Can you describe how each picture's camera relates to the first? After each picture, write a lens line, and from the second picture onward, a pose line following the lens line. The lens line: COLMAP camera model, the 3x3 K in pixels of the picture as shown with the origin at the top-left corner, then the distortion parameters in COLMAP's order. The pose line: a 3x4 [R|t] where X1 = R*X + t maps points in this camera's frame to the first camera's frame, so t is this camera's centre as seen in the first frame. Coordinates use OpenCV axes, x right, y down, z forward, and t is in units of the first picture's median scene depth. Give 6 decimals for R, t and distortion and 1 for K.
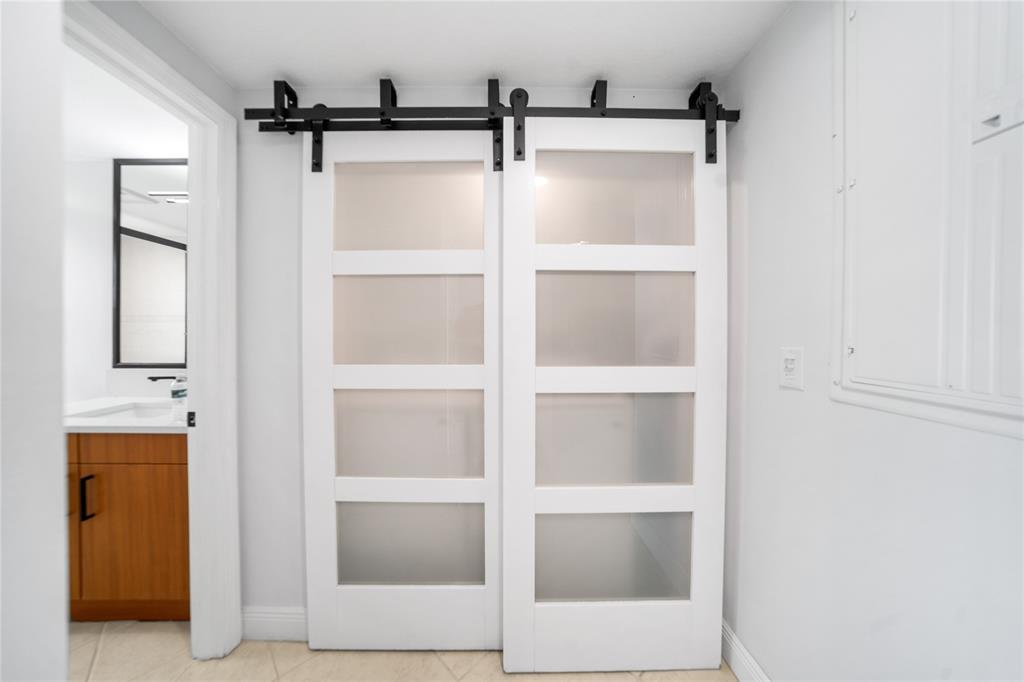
lens RADIAL K [[386.0, 0, 513.4], [0, 386.0, 334.4], [0, 0, 1]] dist [-0.029339, -0.000027]
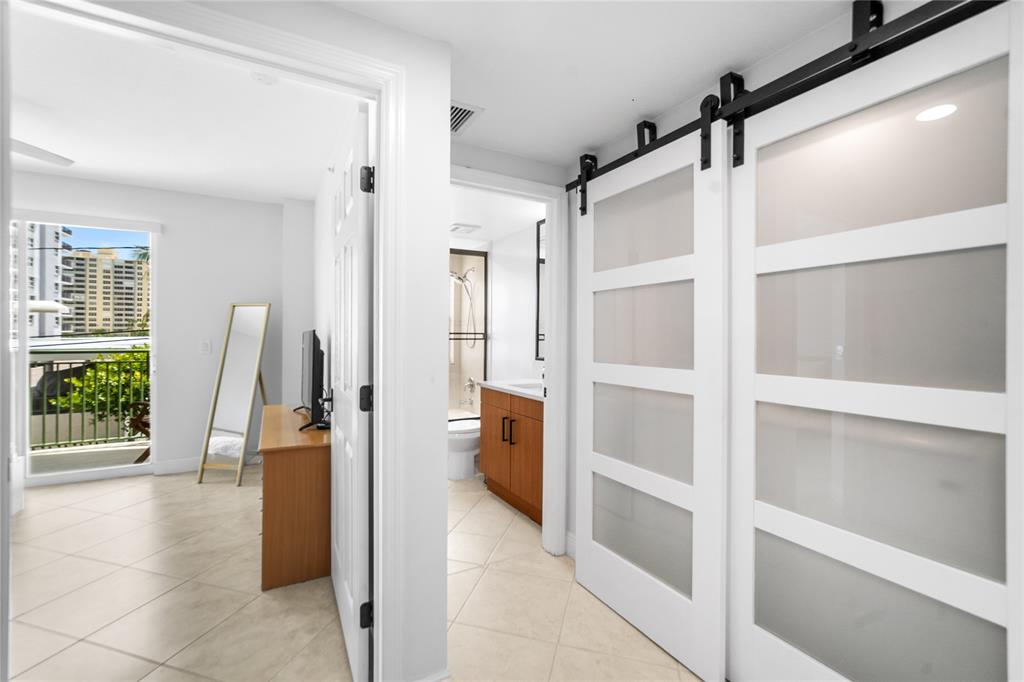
lens RADIAL K [[447.0, 0, 510.4], [0, 447.0, 334.5], [0, 0, 1]] dist [-0.017696, 0.000402]
pose [[0.473472, -0.001172, -0.880808, 0.690727], [-0.011620, 0.999904, -0.007576, 0.001459], [0.880732, 0.013822, 0.473413, -0.002279]]
